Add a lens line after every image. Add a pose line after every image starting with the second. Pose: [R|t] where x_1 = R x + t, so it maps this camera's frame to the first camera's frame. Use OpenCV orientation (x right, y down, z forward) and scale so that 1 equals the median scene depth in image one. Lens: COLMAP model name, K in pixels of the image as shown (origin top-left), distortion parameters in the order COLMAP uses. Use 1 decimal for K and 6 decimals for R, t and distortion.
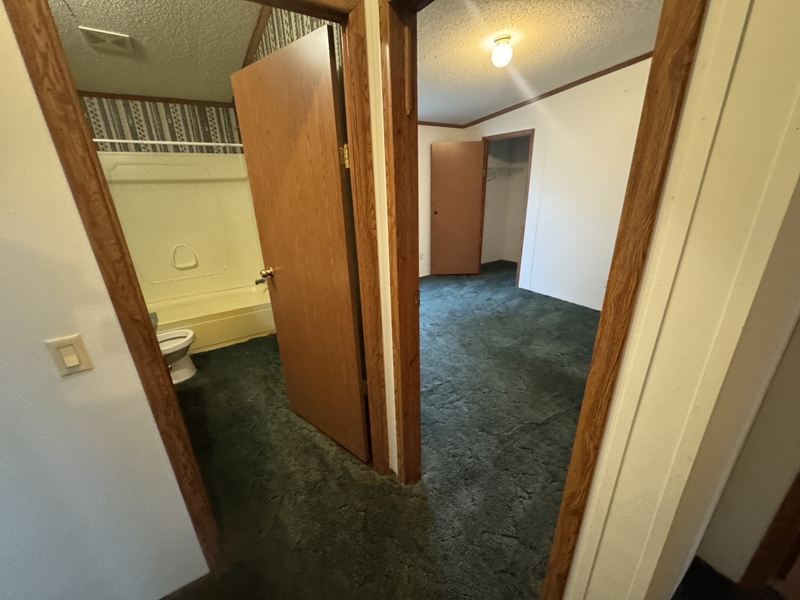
lens RADIAL K [[320.0, 0, 402.7], [0, 320.0, 297.9], [0, 0, 1]] dist [-0.001282, 0.000133]
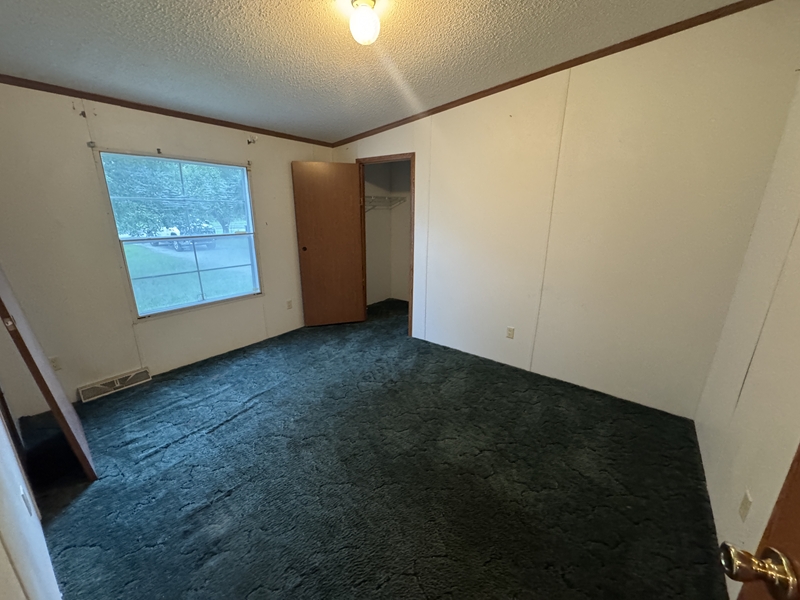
lens RADIAL K [[320.0, 0, 398.2], [0, 320.0, 300.2], [0, 0, 1]] dist [-0.001282, 0.000133]
pose [[0.947115, -0.059258, 0.315376, 0.077993], [0.081600, 0.994970, -0.058105, -0.091320], [-0.310346, 0.080767, 0.947186, 0.234819]]
